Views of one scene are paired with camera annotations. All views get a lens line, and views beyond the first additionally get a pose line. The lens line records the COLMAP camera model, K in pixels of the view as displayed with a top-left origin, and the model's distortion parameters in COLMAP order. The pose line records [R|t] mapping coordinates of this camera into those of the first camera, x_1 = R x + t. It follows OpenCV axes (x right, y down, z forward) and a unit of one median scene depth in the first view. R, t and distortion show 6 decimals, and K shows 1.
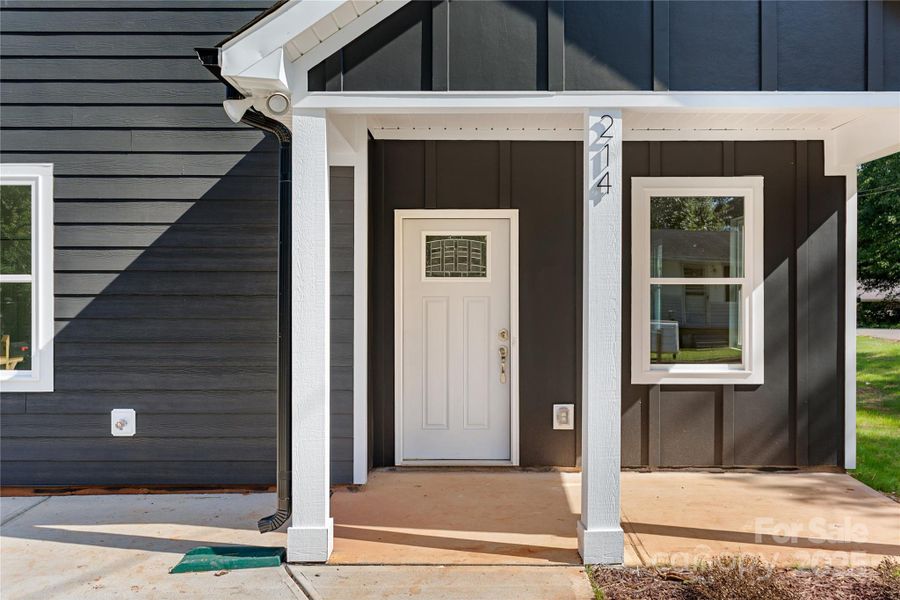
lens RADIAL K [[827.3, 0, 469.1], [0, 827.3, 297.0], [0, 0, 1]] dist [0.006529, 0.000914]
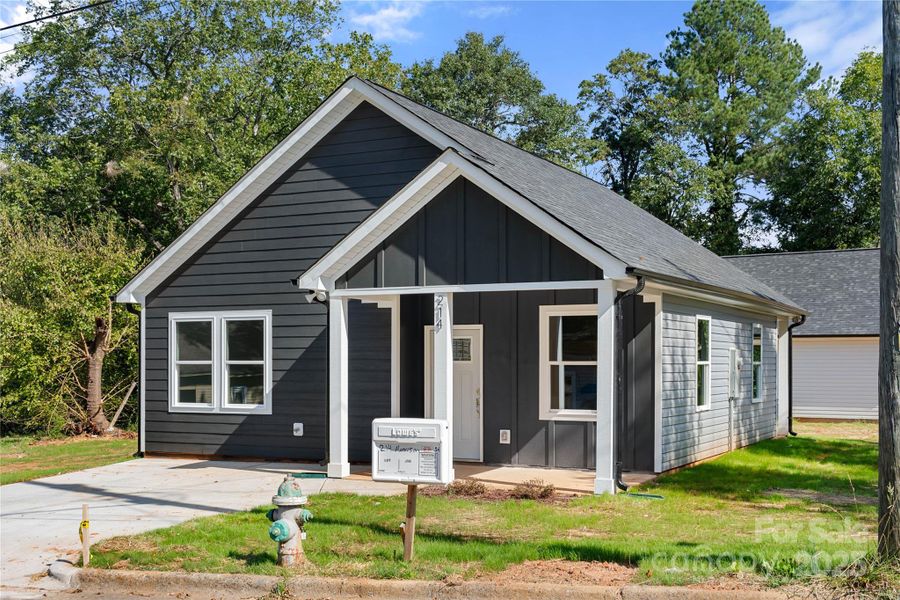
lens RADIAL K [[1104.4, 0, 451.3], [0, 1104.4, 365.0], [0, 0, 1]] dist [-0.002814, -0.003387]
pose [[0.888883, 0.001342, -0.458132, 1.242950], [-0.001455, 0.999999, 0.000107, -0.016251], [0.458131, 0.000571, 0.888884, -1.359653]]
